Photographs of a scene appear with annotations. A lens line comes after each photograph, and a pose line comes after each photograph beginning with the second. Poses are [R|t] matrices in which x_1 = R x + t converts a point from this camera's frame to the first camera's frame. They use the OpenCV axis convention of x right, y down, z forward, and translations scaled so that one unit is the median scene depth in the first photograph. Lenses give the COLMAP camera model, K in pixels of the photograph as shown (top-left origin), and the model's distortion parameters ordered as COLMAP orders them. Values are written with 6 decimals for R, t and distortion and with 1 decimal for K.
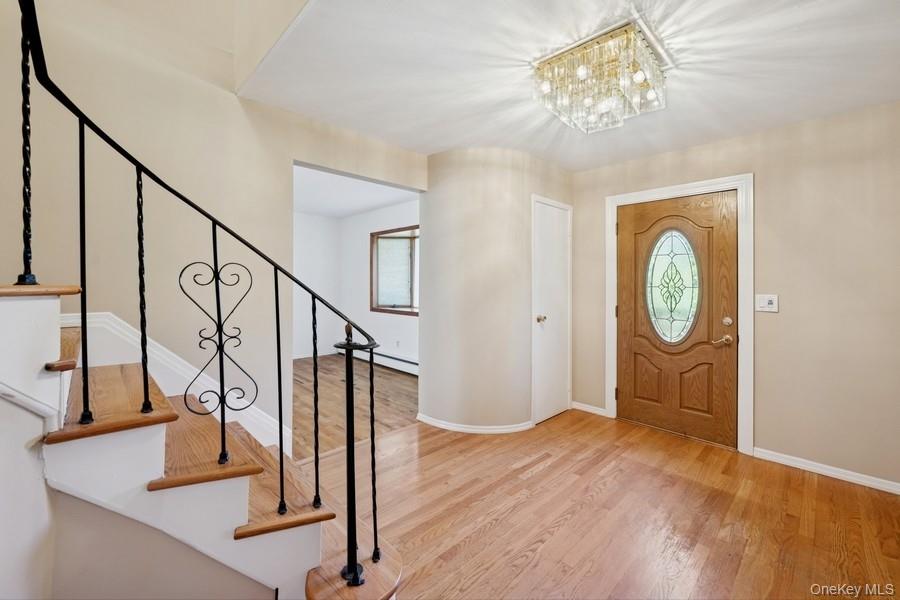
lens RADIAL K [[365.6, 0, 447.6], [0, 365.6, 295.9], [0, 0, 1]] dist [0.001335, 0.000131]
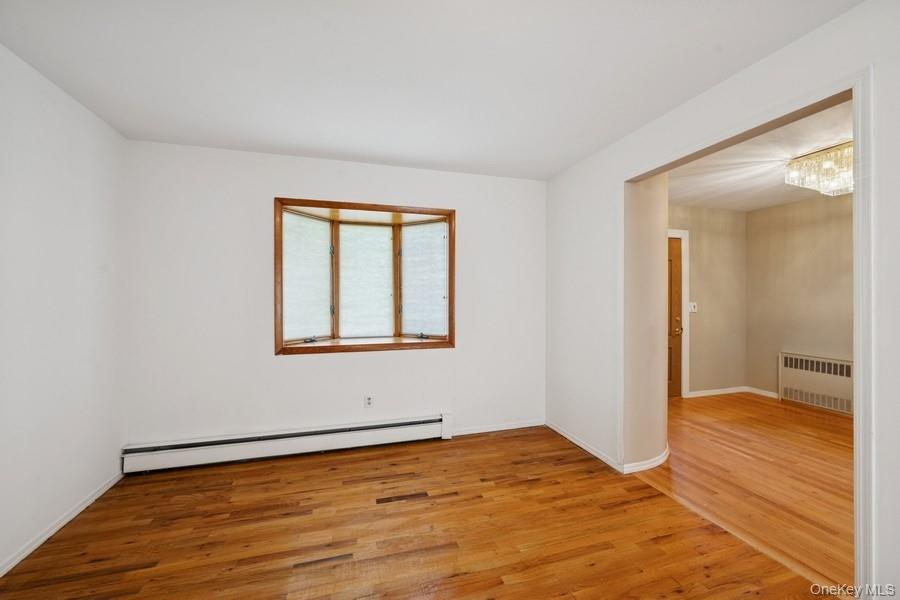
lens RADIAL K [[365.6, 0, 447.6], [0, 365.6, 295.9], [0, 0, 1]] dist [0.001335, 0.000131]
pose [[0.450223, -0.006780, 0.892890, -0.664930], [0.032069, 0.999449, -0.008581, -0.032017], [-0.892340, 0.032497, 0.450192, 0.687990]]
